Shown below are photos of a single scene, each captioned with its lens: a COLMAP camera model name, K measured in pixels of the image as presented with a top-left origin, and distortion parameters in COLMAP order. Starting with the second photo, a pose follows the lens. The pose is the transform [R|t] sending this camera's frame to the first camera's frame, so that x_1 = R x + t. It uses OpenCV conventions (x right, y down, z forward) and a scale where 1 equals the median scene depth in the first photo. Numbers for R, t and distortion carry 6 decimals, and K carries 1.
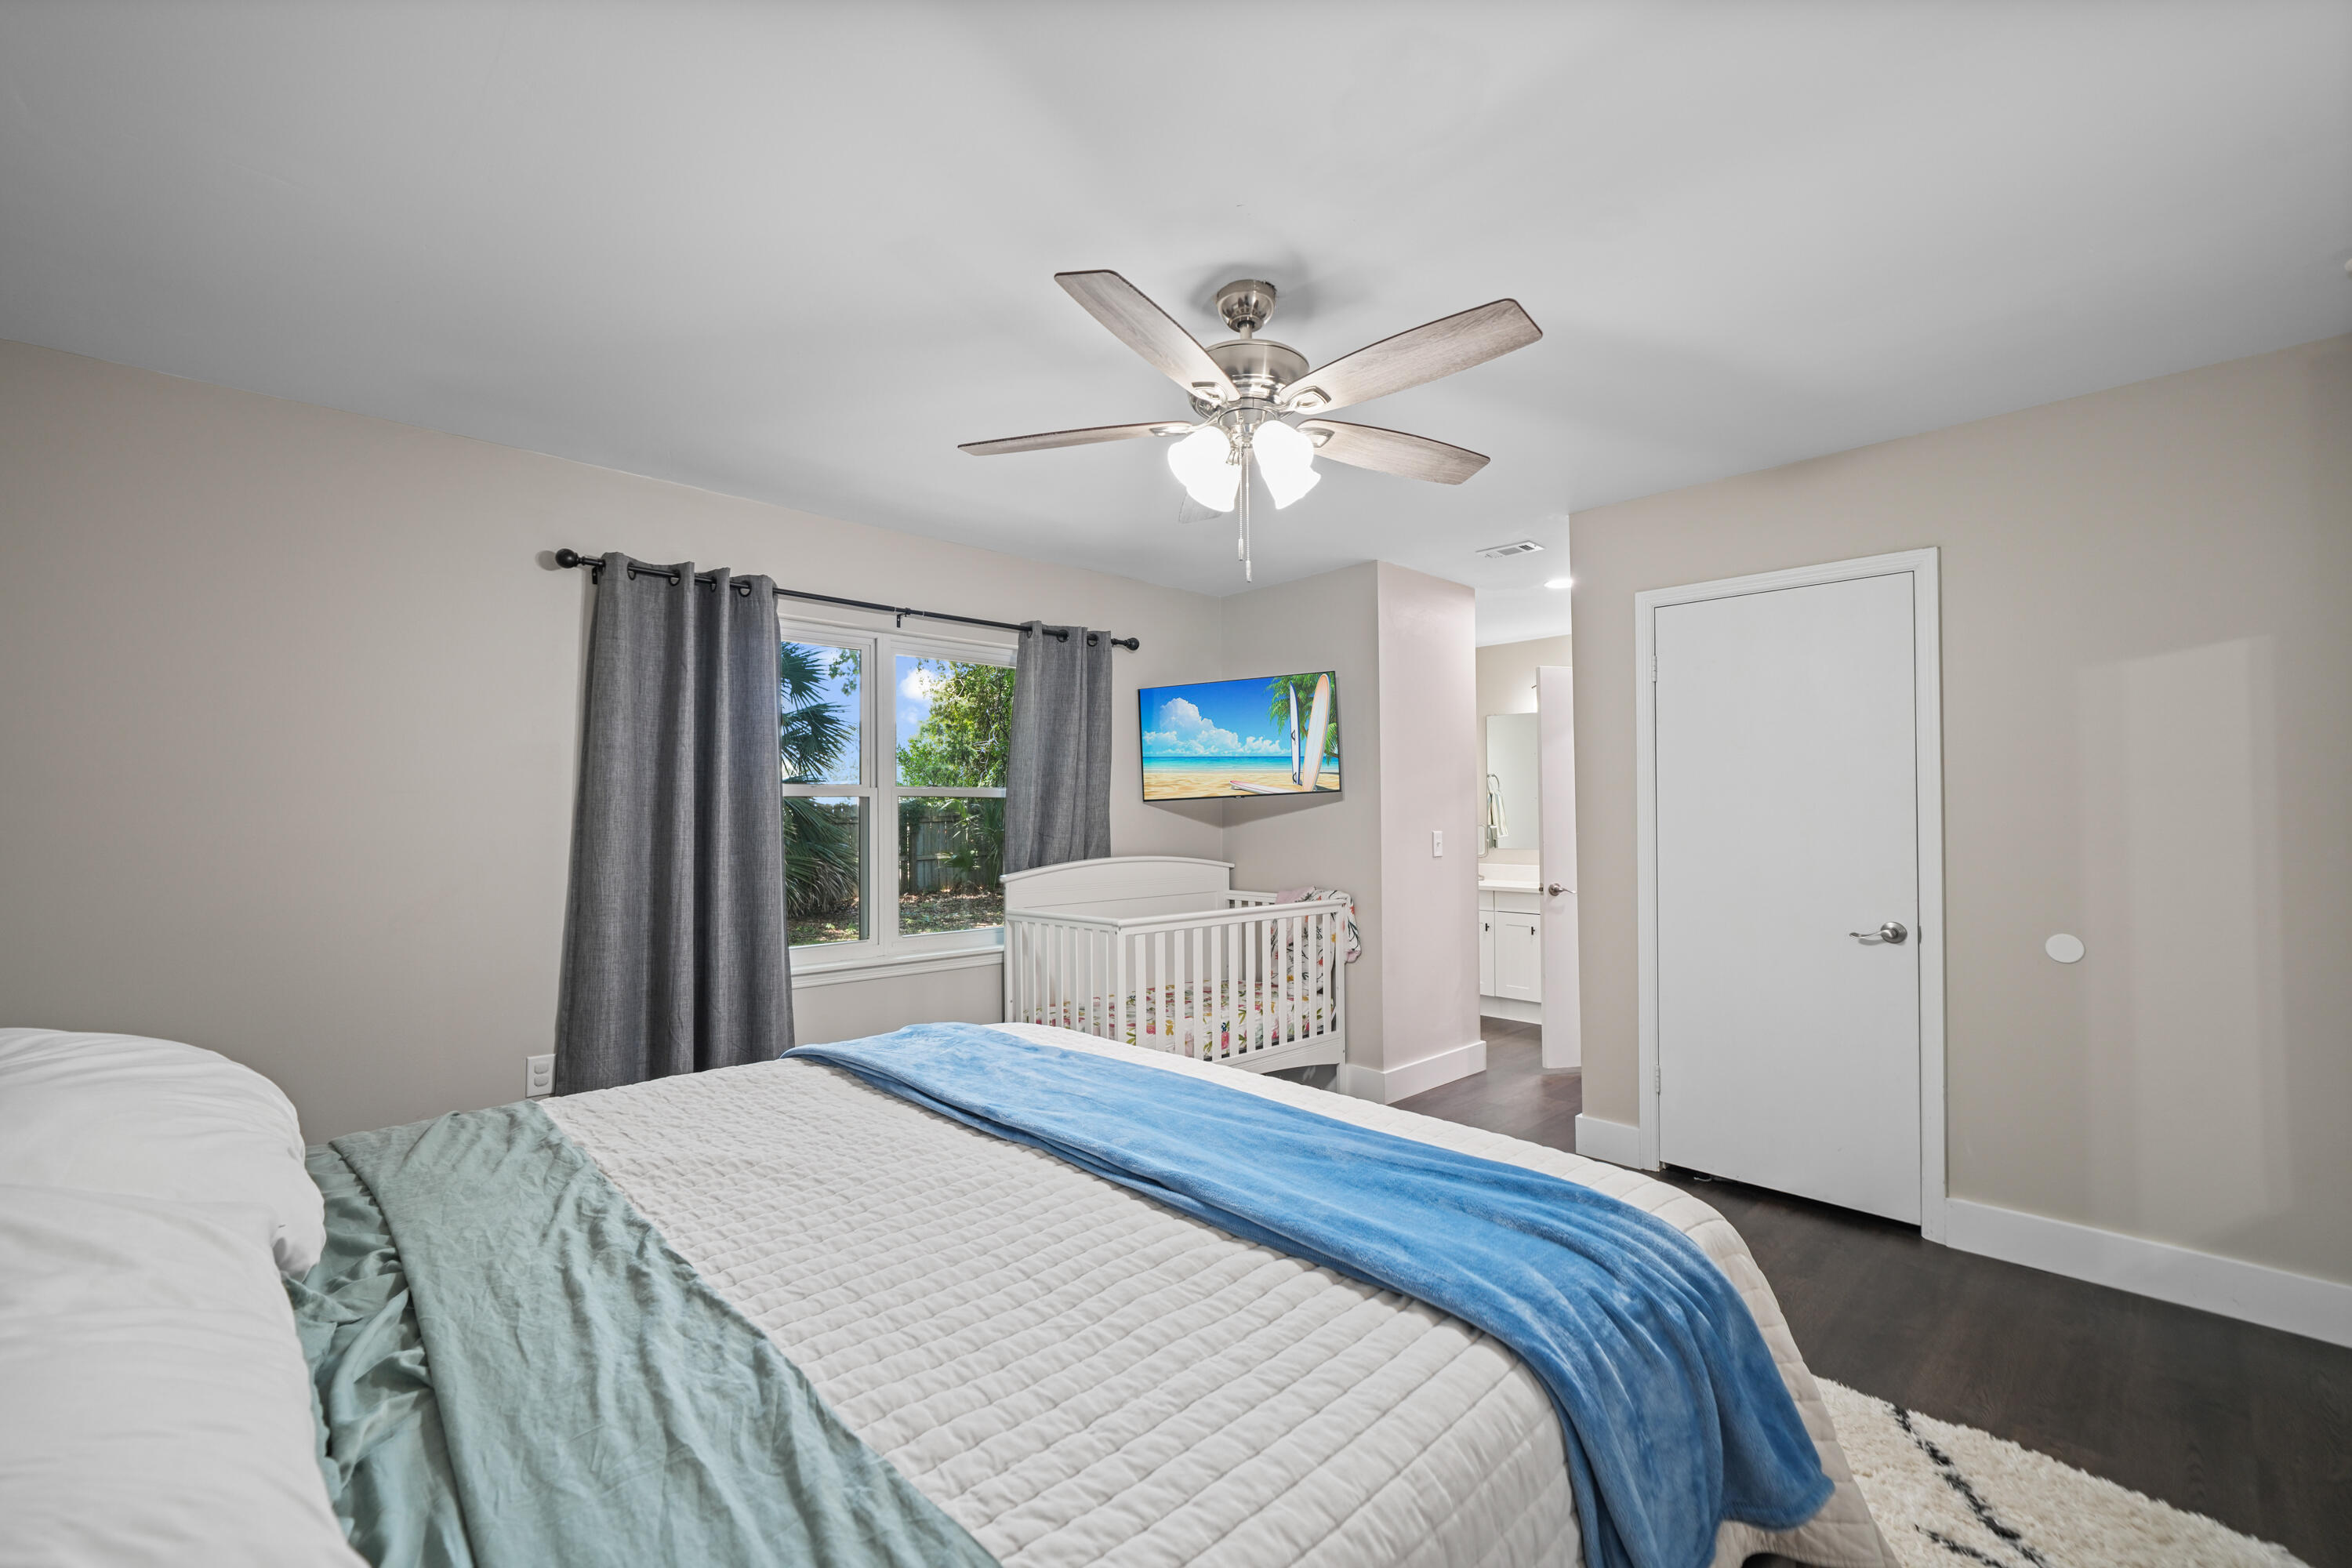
lens RADIAL K [[963.2, 0, 1173.8], [0, 963.2, 791.9], [0, 0, 1]] dist [-0.001094, -0.000245]
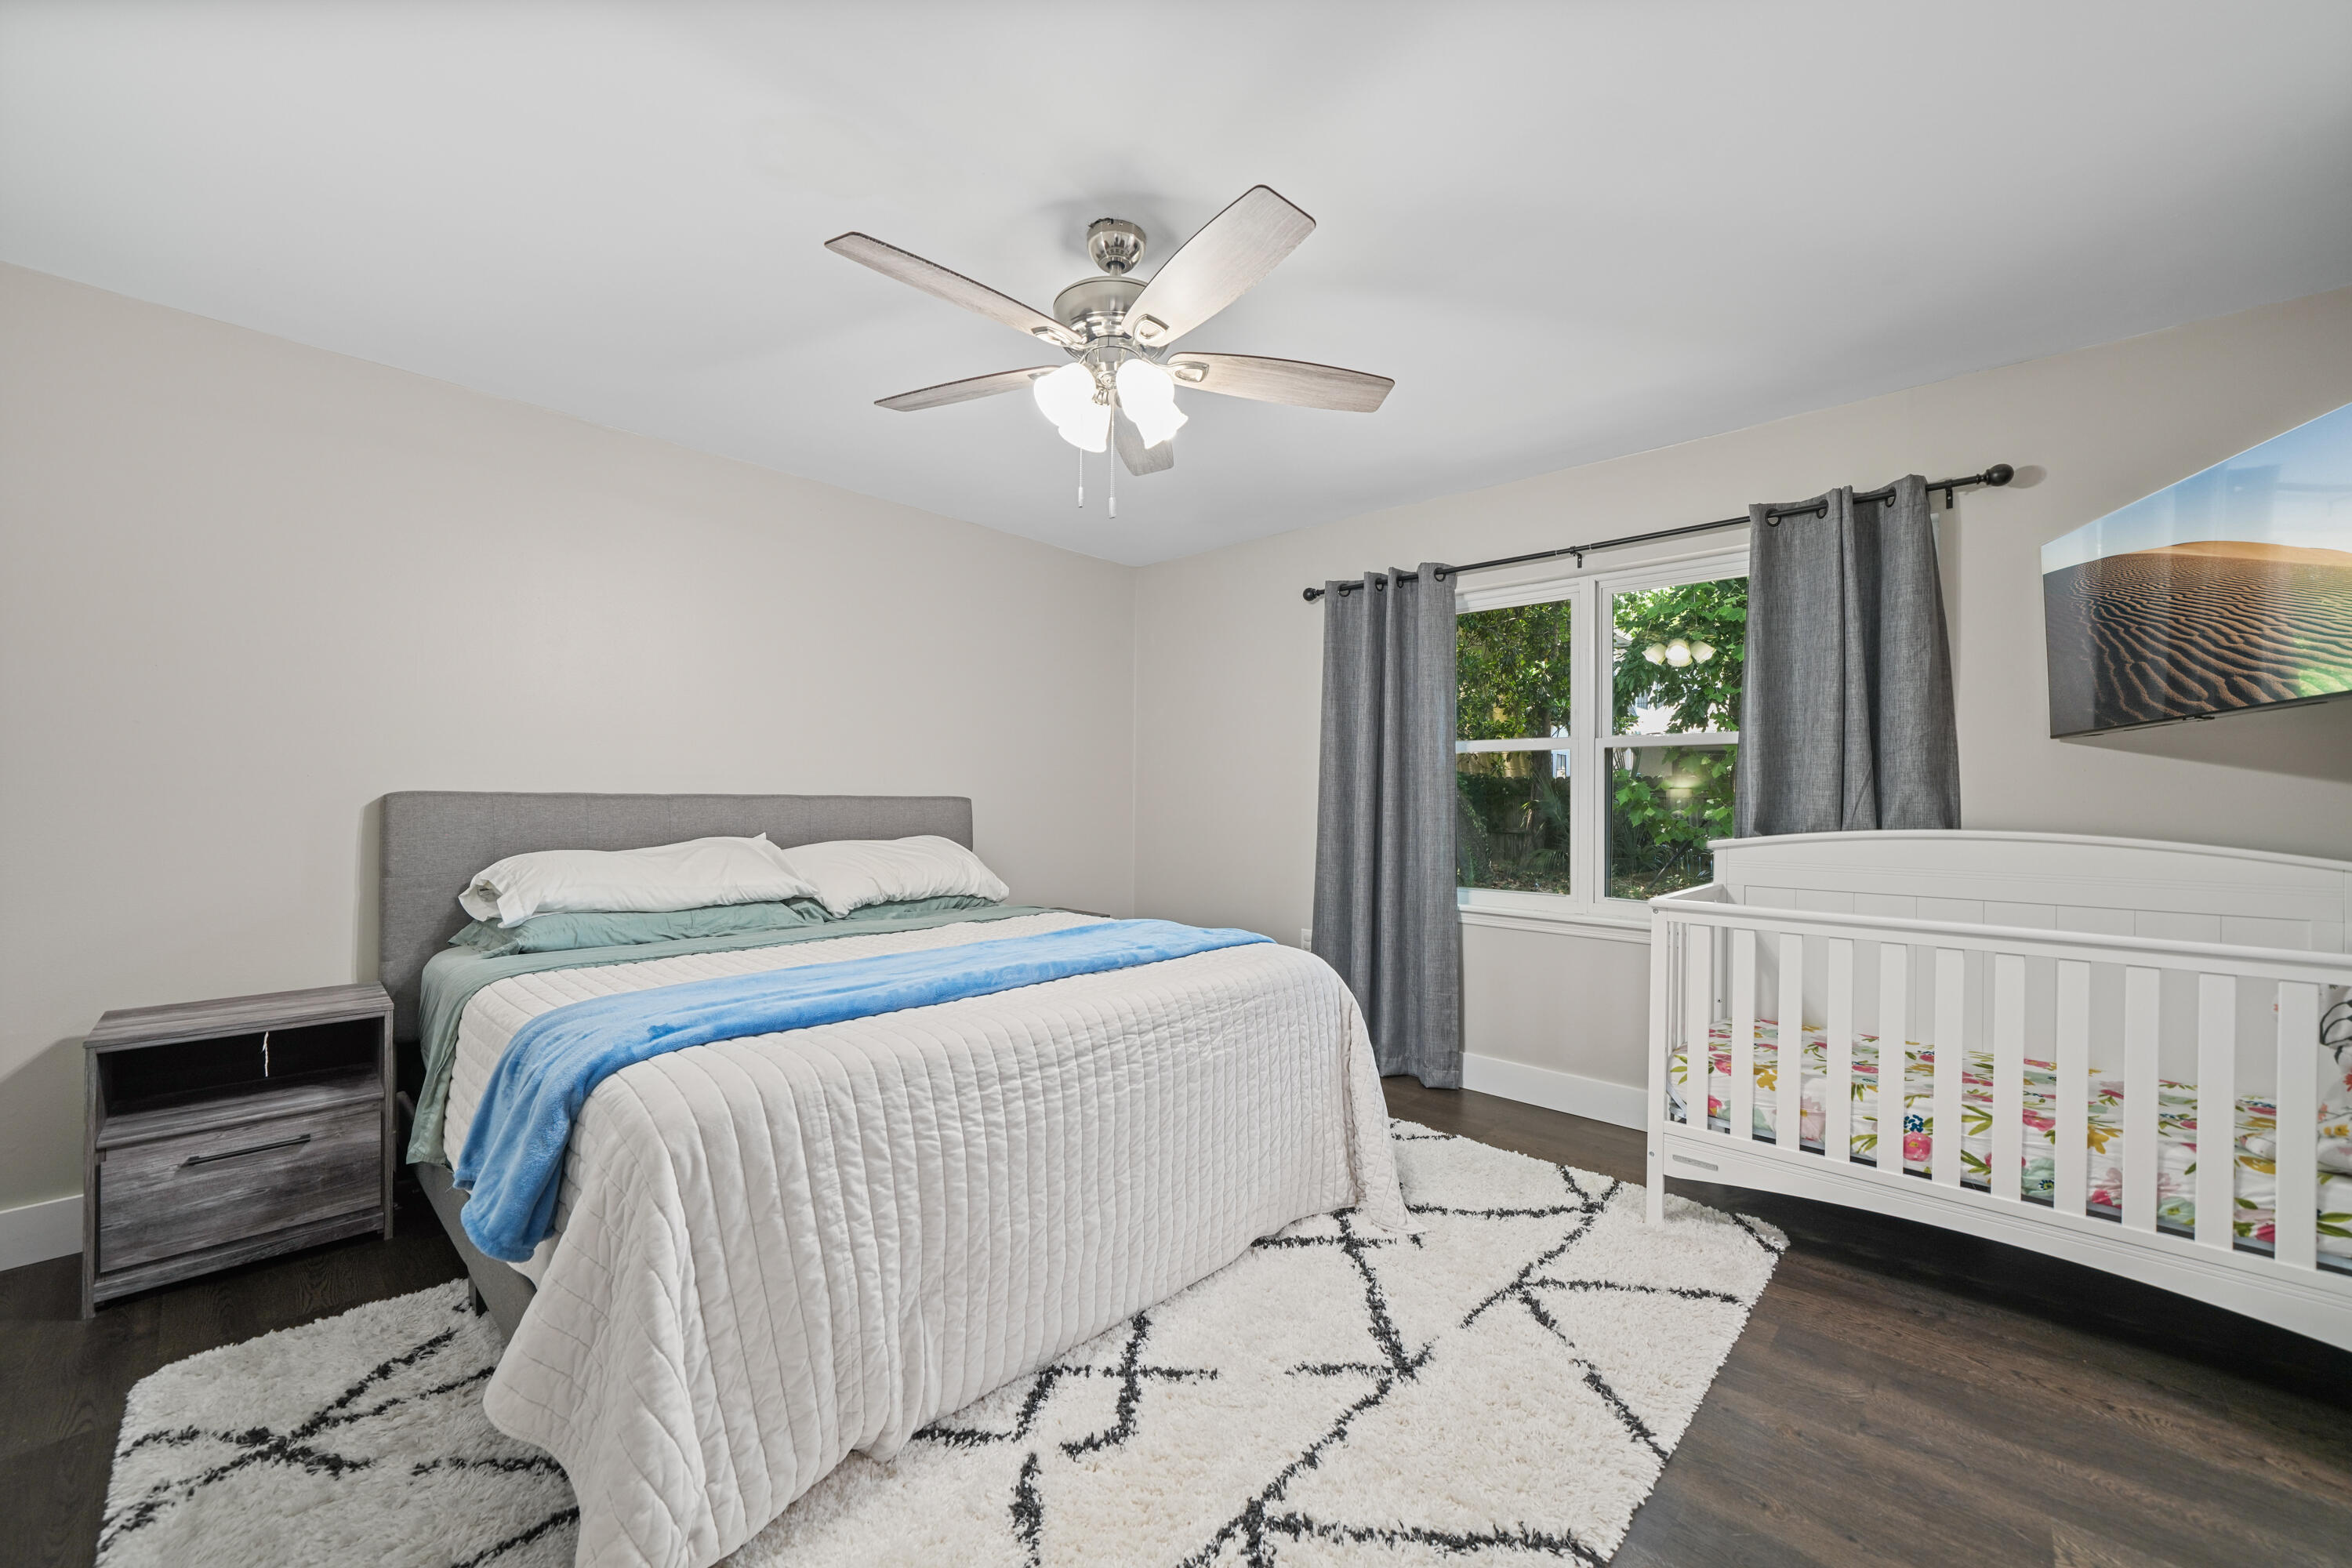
lens RADIAL K [[888.9, 0, 1174.2], [0, 888.9, 784.7], [0, 0, 1]] dist [-0.010116, 0.000247]
pose [[0.104166, 0.000627, -0.994560, 0.521776], [0.026963, 0.999630, 0.003454, 0.026422], [0.994194, -0.027176, 0.104110, 0.497891]]
